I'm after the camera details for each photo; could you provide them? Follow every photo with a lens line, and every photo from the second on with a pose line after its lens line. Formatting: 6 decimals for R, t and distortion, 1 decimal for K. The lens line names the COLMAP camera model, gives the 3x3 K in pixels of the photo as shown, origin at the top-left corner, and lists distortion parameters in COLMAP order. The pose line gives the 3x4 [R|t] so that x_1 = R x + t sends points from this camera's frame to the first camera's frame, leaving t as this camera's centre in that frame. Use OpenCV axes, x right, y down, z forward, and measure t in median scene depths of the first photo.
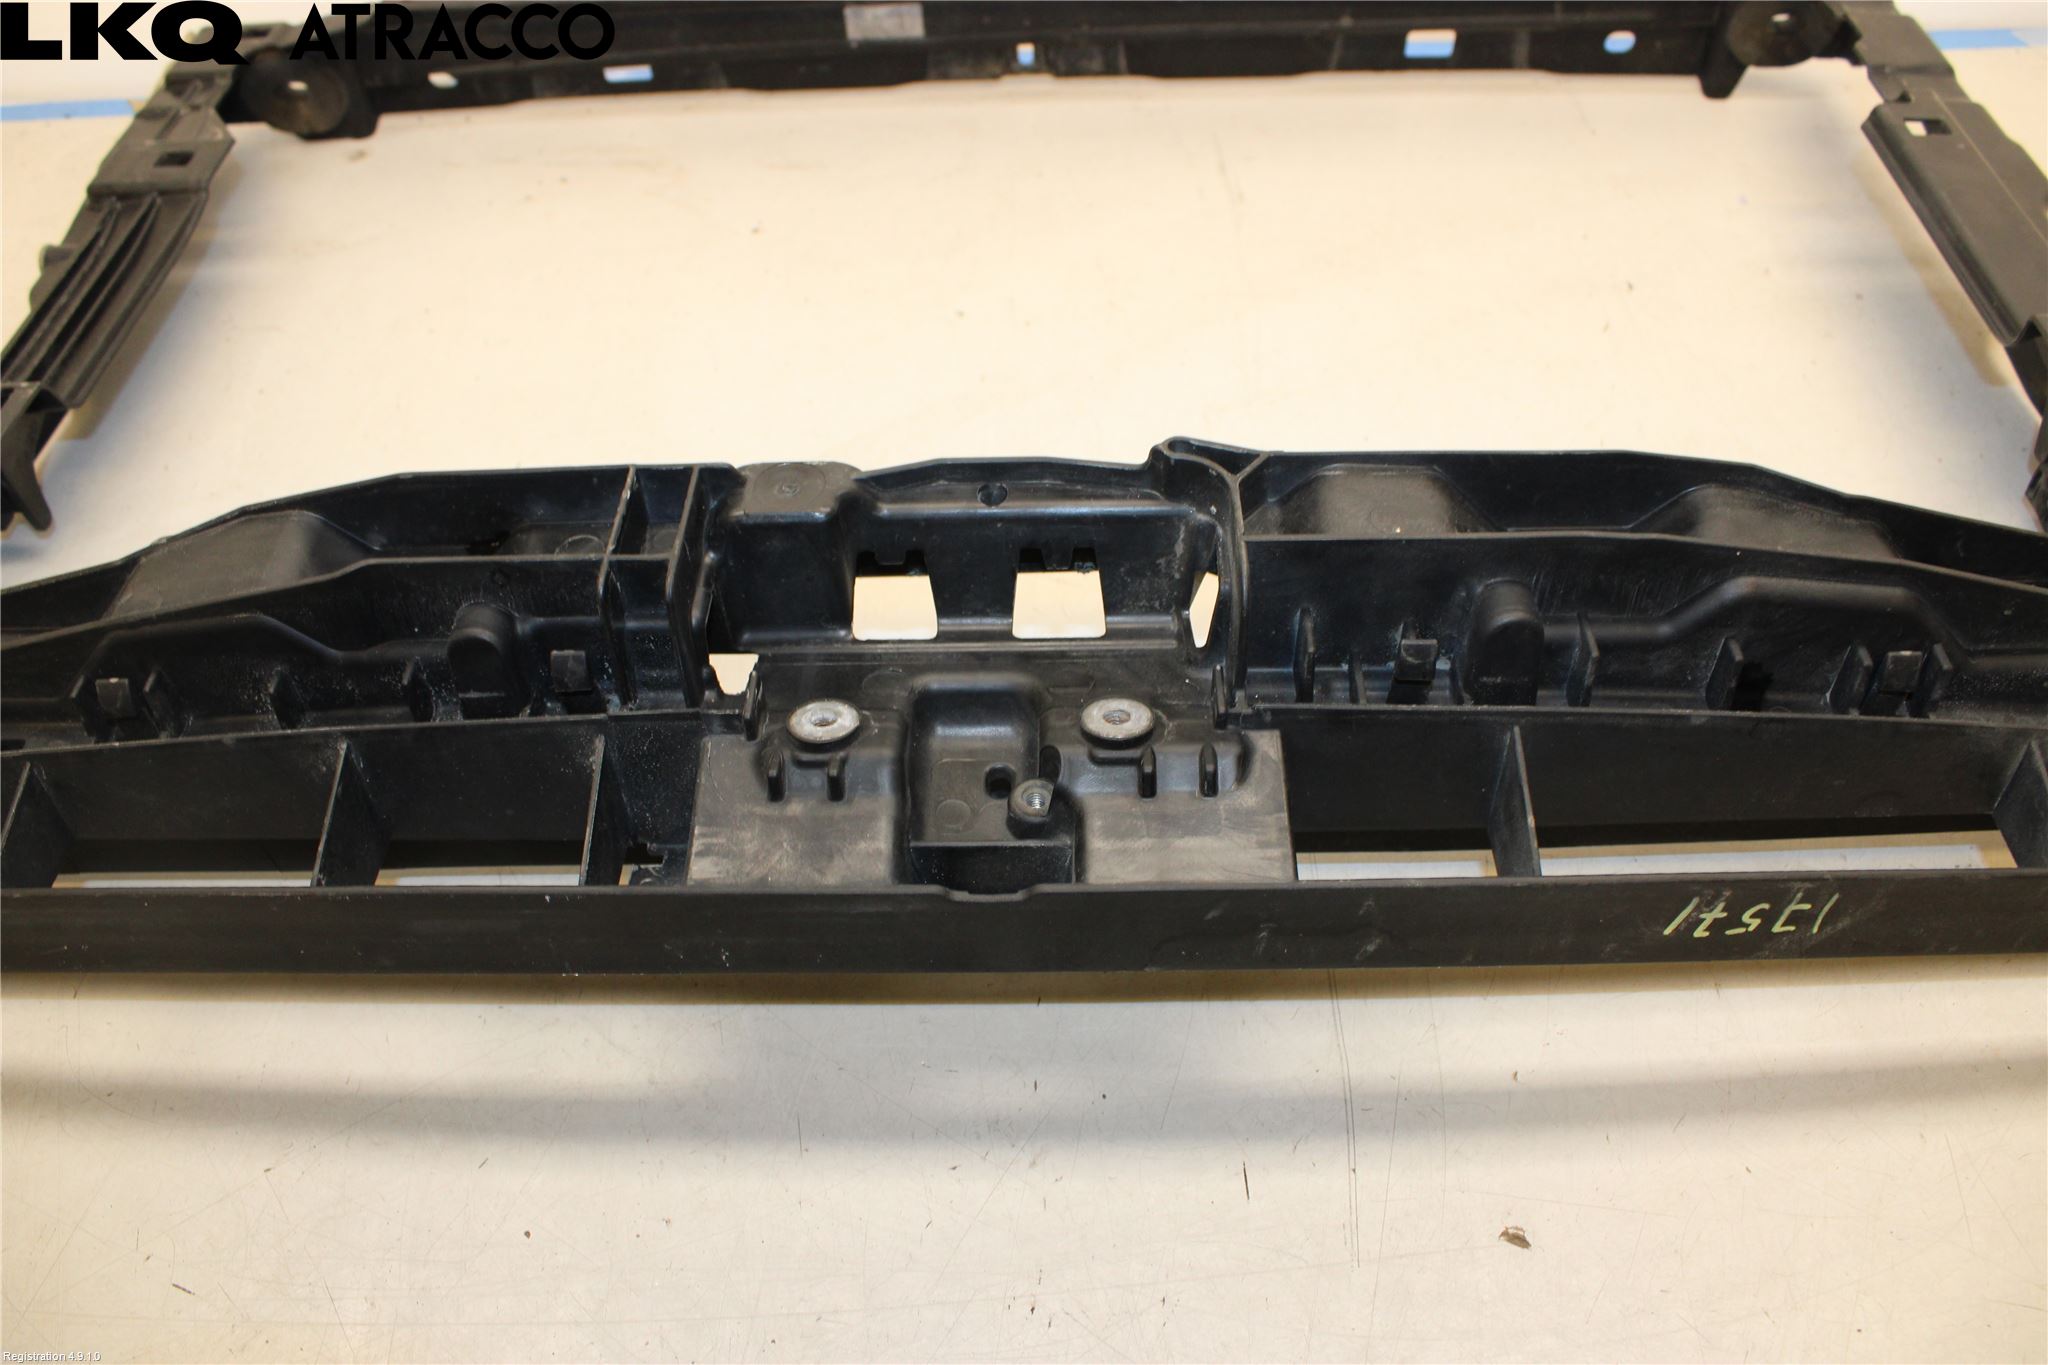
lens RADIAL K [[1688.7, 0, 1024.0], [0, 1688.7, 682.5], [0, 0, 1]] dist [-0.172601, 0.145964]
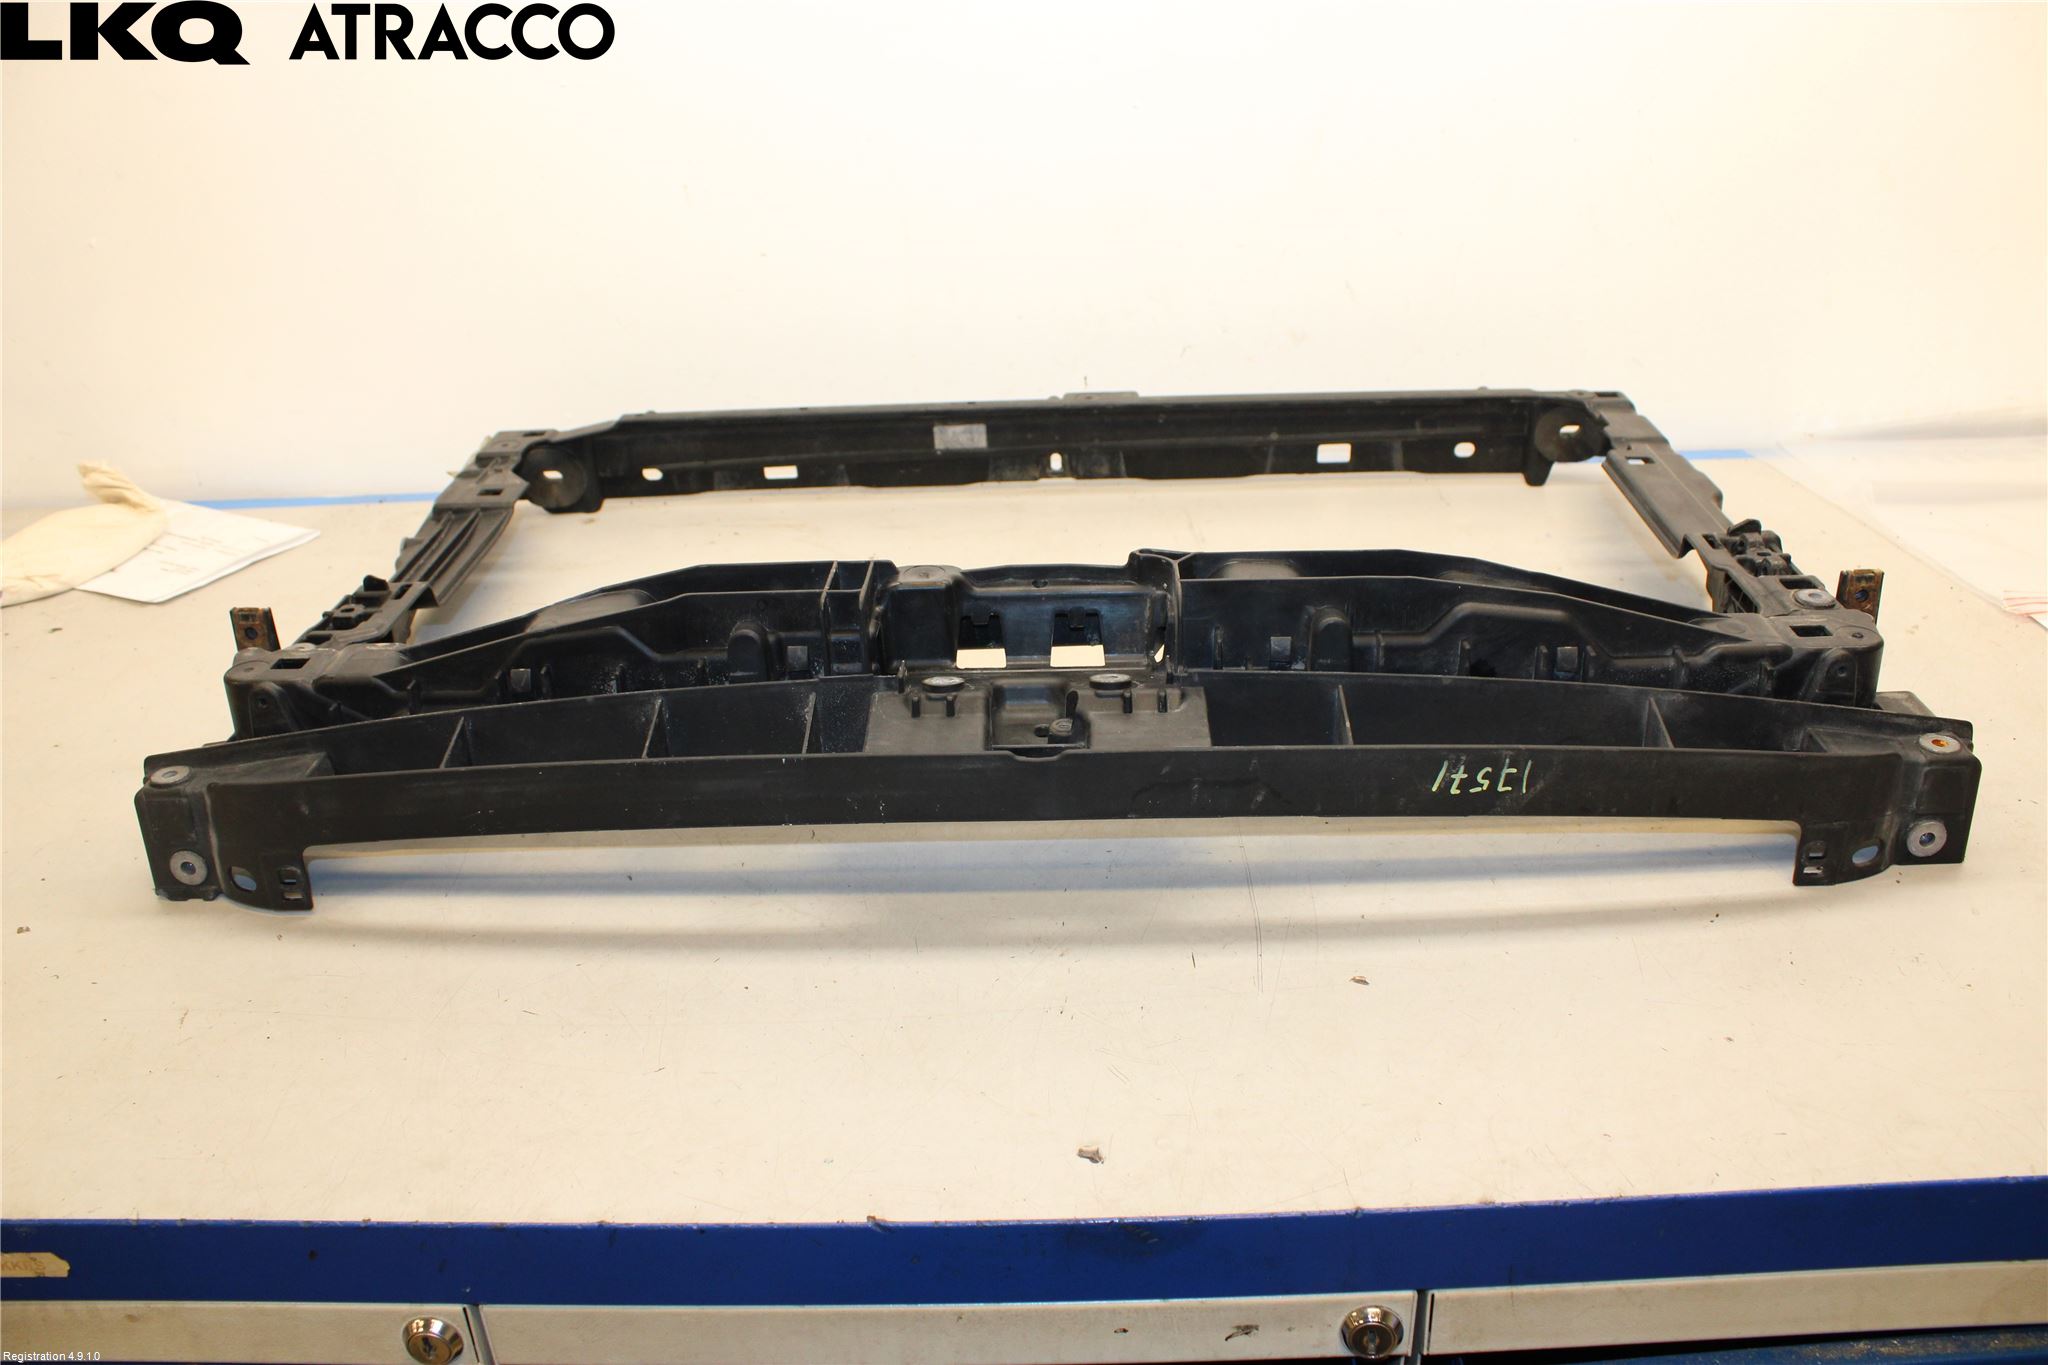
lens RADIAL K [[1688.7, 0, 1024.0], [0, 1688.7, 682.5], [0, 0, 1]] dist [-0.172601, 0.145964]
pose [[0.999882, 0.004640, -0.014668, -0.008810], [-0.009442, 0.937830, -0.346965, 0.603988], [0.012146, 0.347063, 0.937763, -0.618393]]
